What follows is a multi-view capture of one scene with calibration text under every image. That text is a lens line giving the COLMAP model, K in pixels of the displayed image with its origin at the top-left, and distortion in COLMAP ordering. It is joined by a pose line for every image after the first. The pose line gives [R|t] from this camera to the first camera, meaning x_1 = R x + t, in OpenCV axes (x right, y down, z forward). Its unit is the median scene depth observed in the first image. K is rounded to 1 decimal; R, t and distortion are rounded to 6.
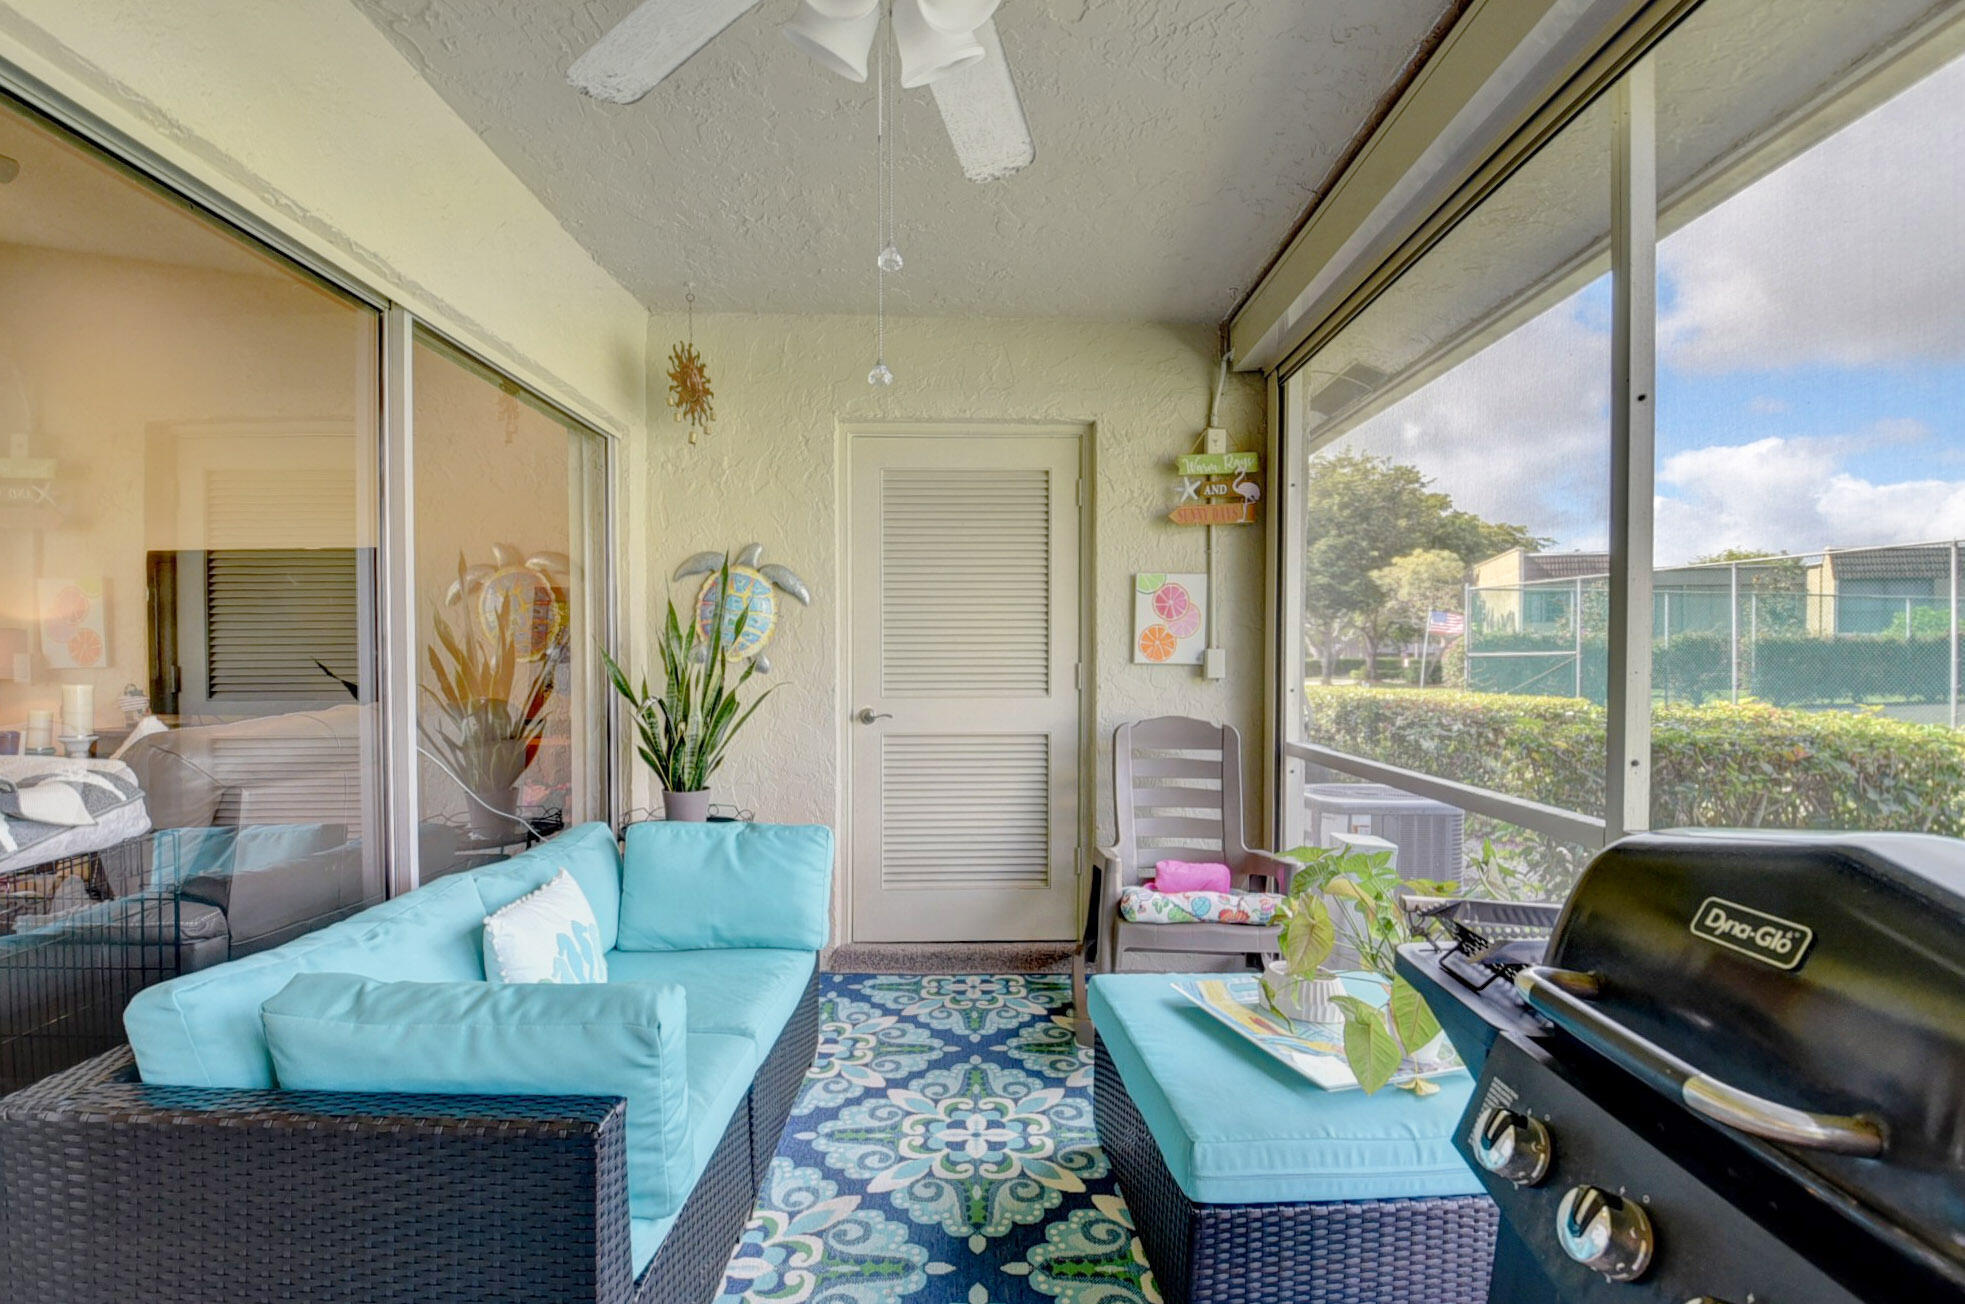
lens RADIAL K [[871.2, 0, 990.3], [0, 871.2, 682.4], [0, 0, 1]] dist [0.023781, -0.035224]
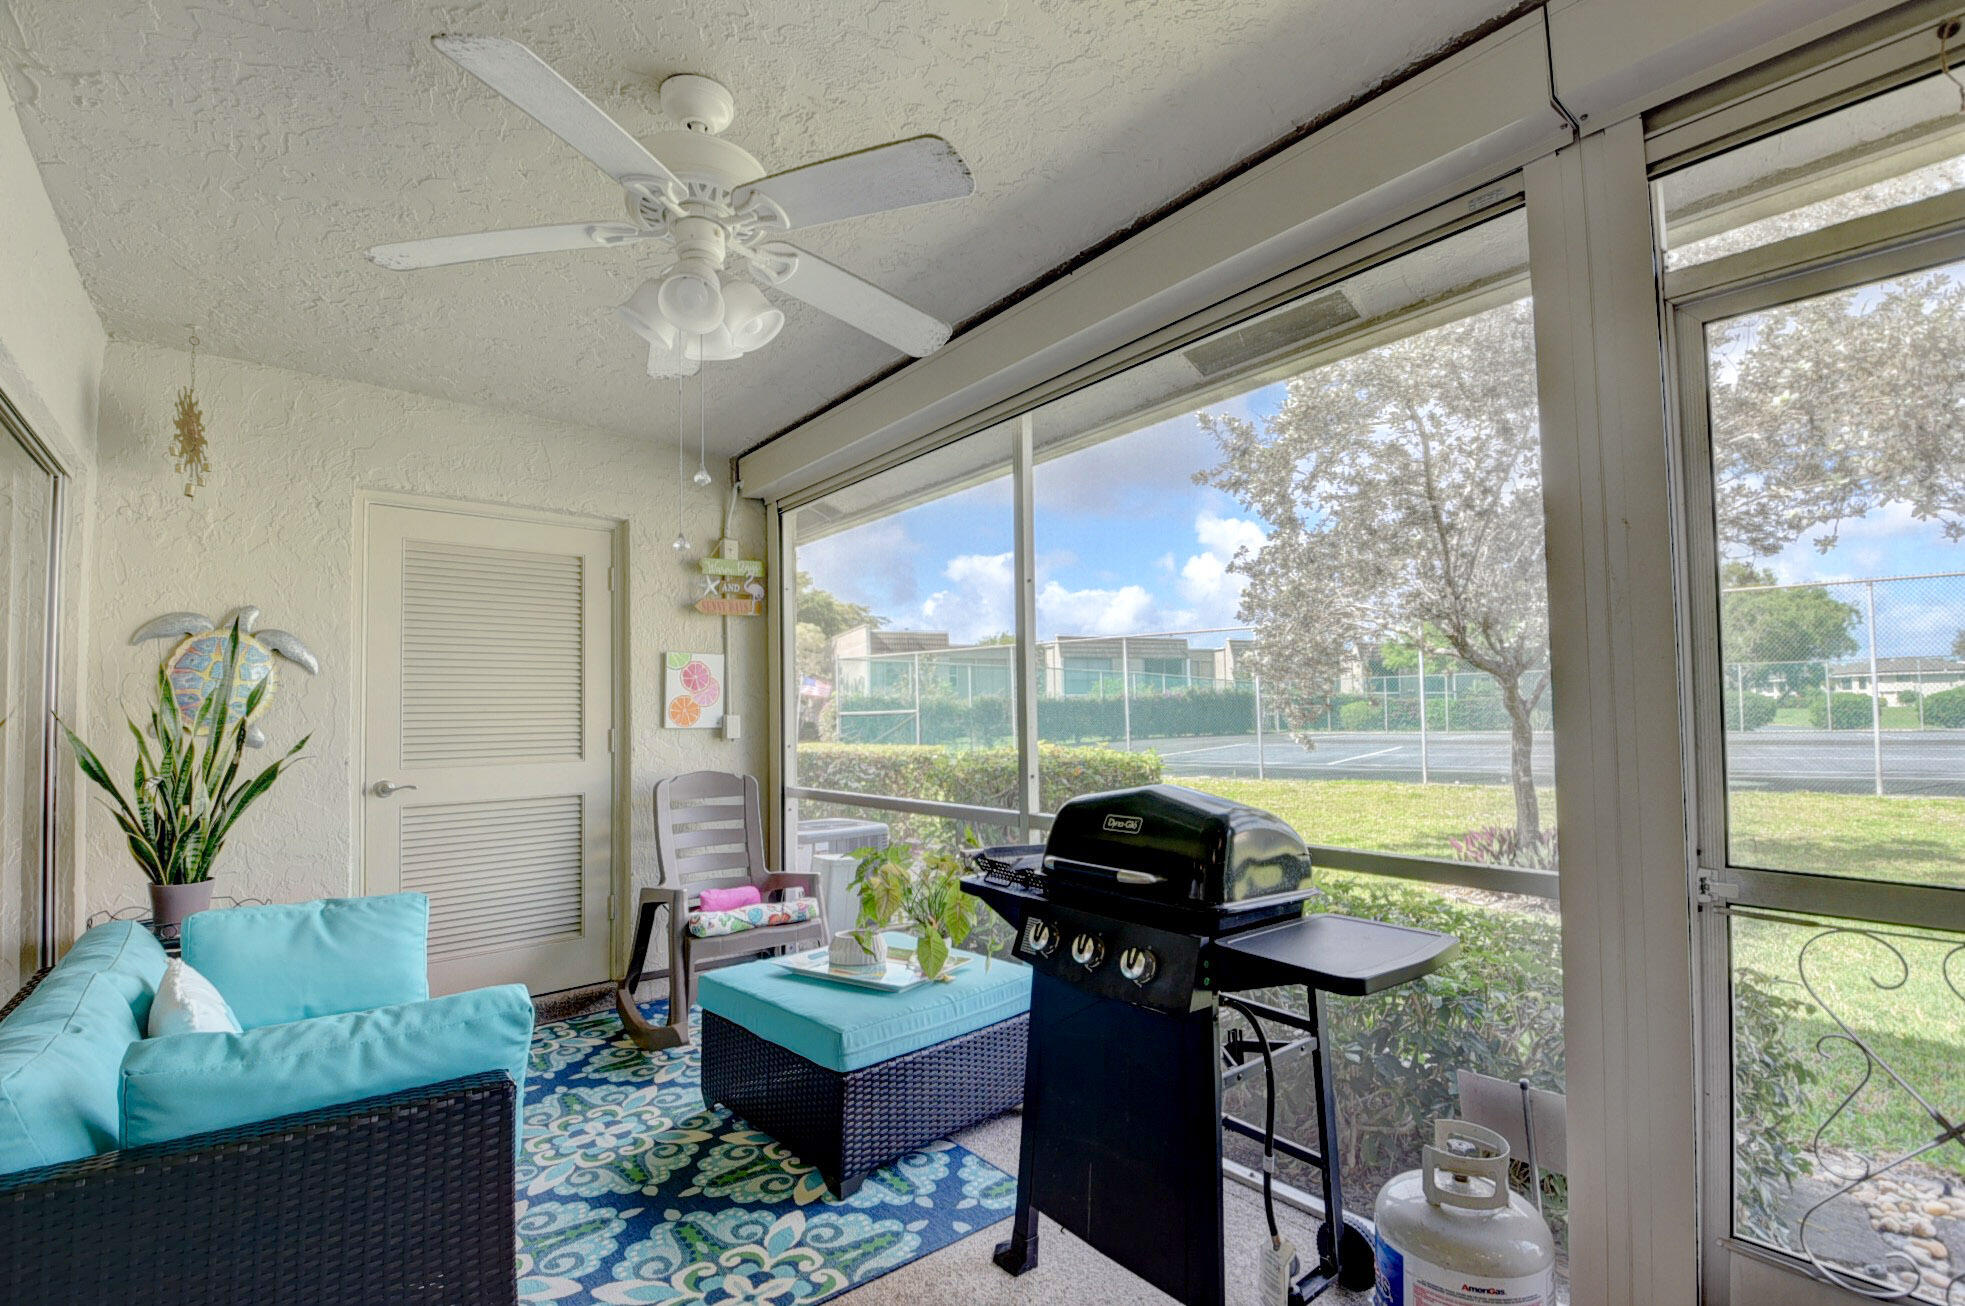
lens RADIAL K [[859.1, 0, 985.8], [0, 859.1, 679.1], [0, 0, 1]] dist [-0.027593, -0.000739]
pose [[0.771301, 0.012040, 0.636356, -0.236257], [0.034739, 0.997534, -0.060980, -0.002331], [-0.635522, 0.069140, 0.768981, -0.165407]]
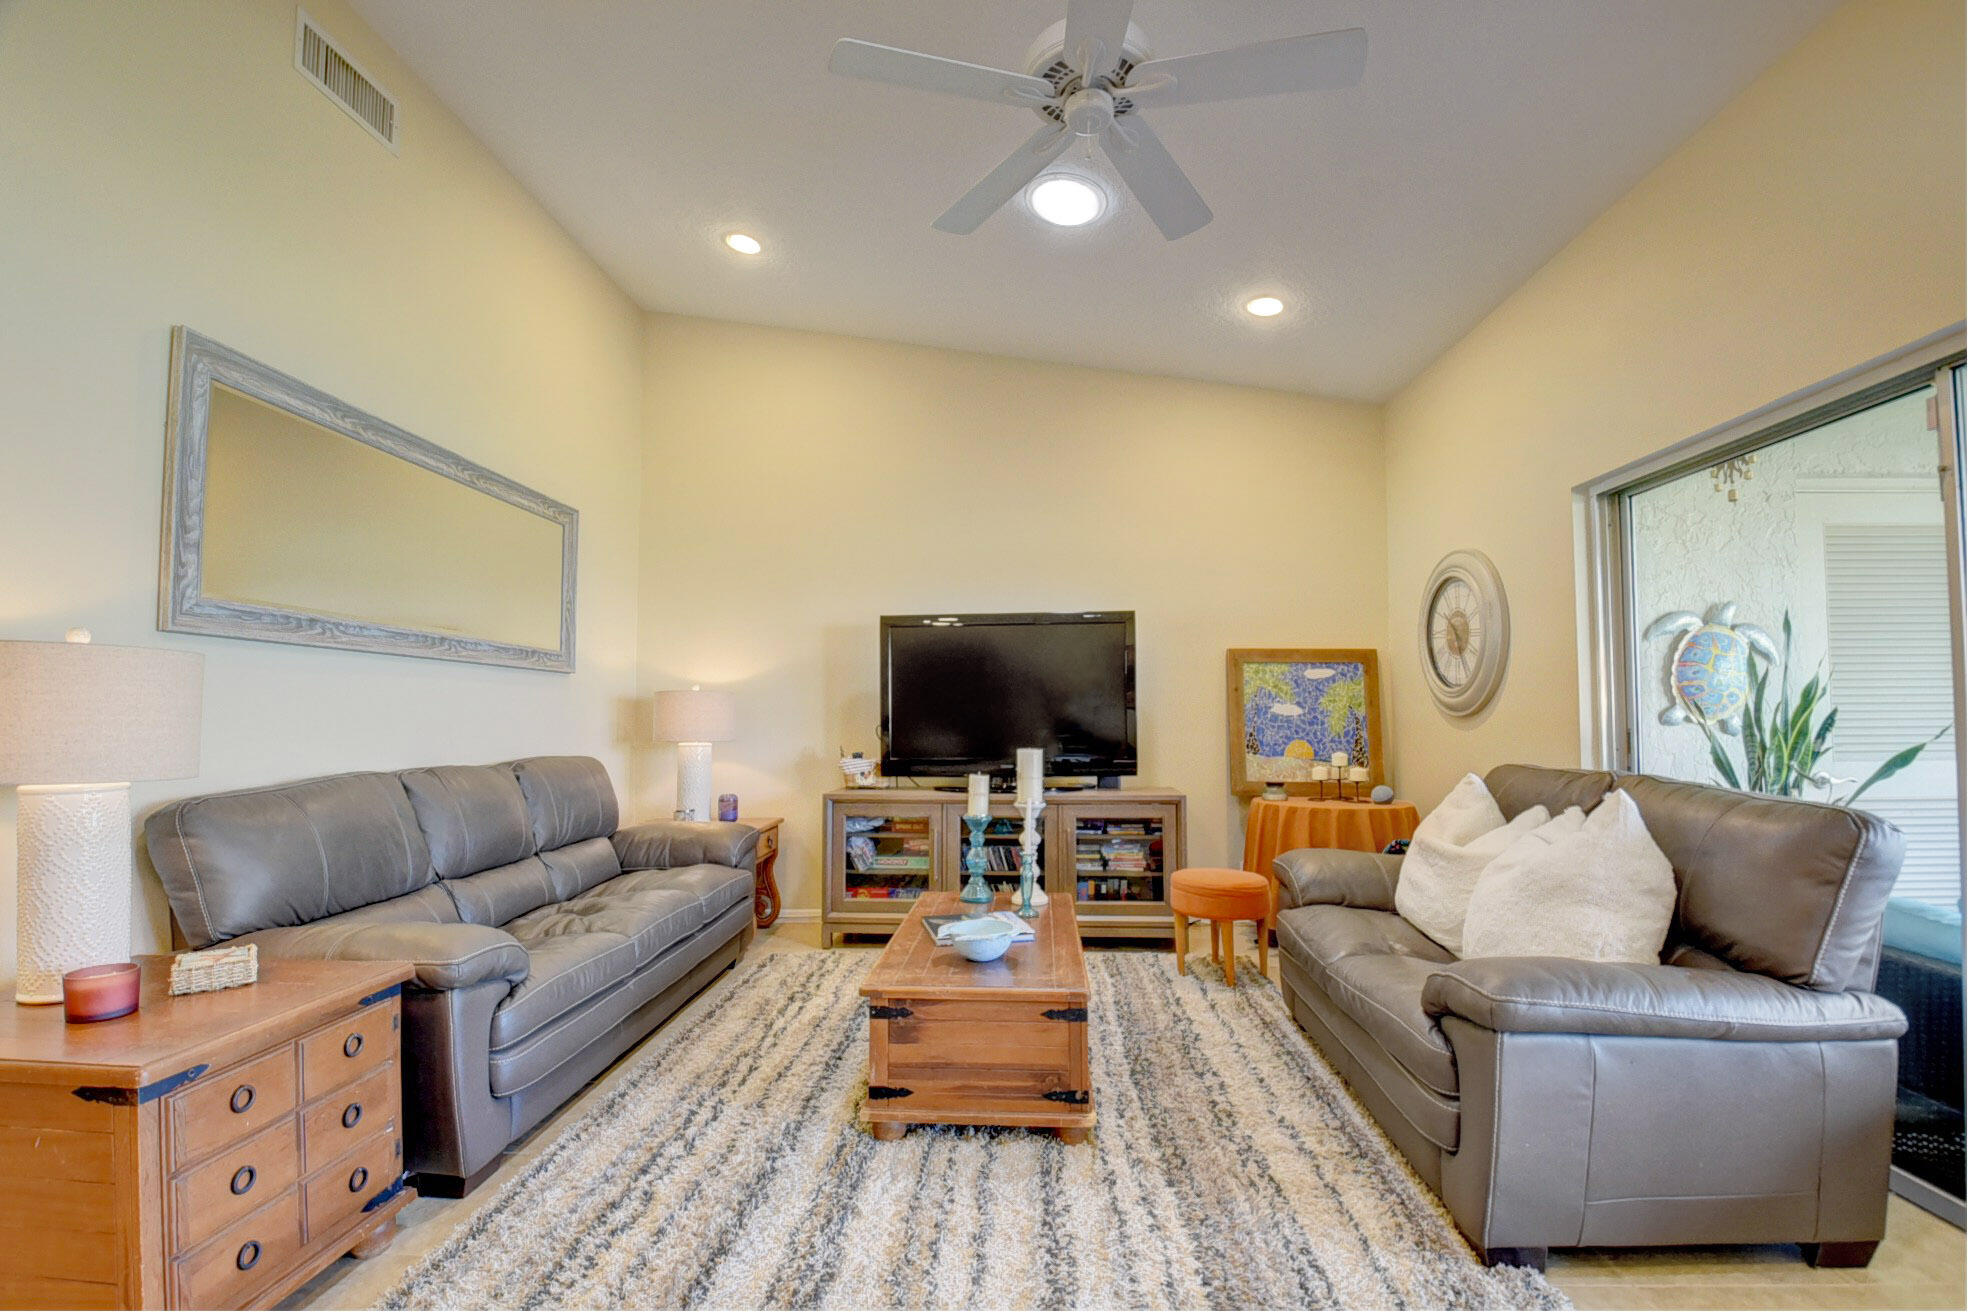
lens RADIAL K [[872.6, 0, 991.9], [0, 872.6, 686.4], [0, 0, 1]] dist [0.023781, -0.035224]
pose [[0.998401, -0.005275, -0.056281, -1.034370], [0.002010, 0.998319, -0.057916, -0.011596], [0.056492, 0.057710, 0.996734, 0.003549]]
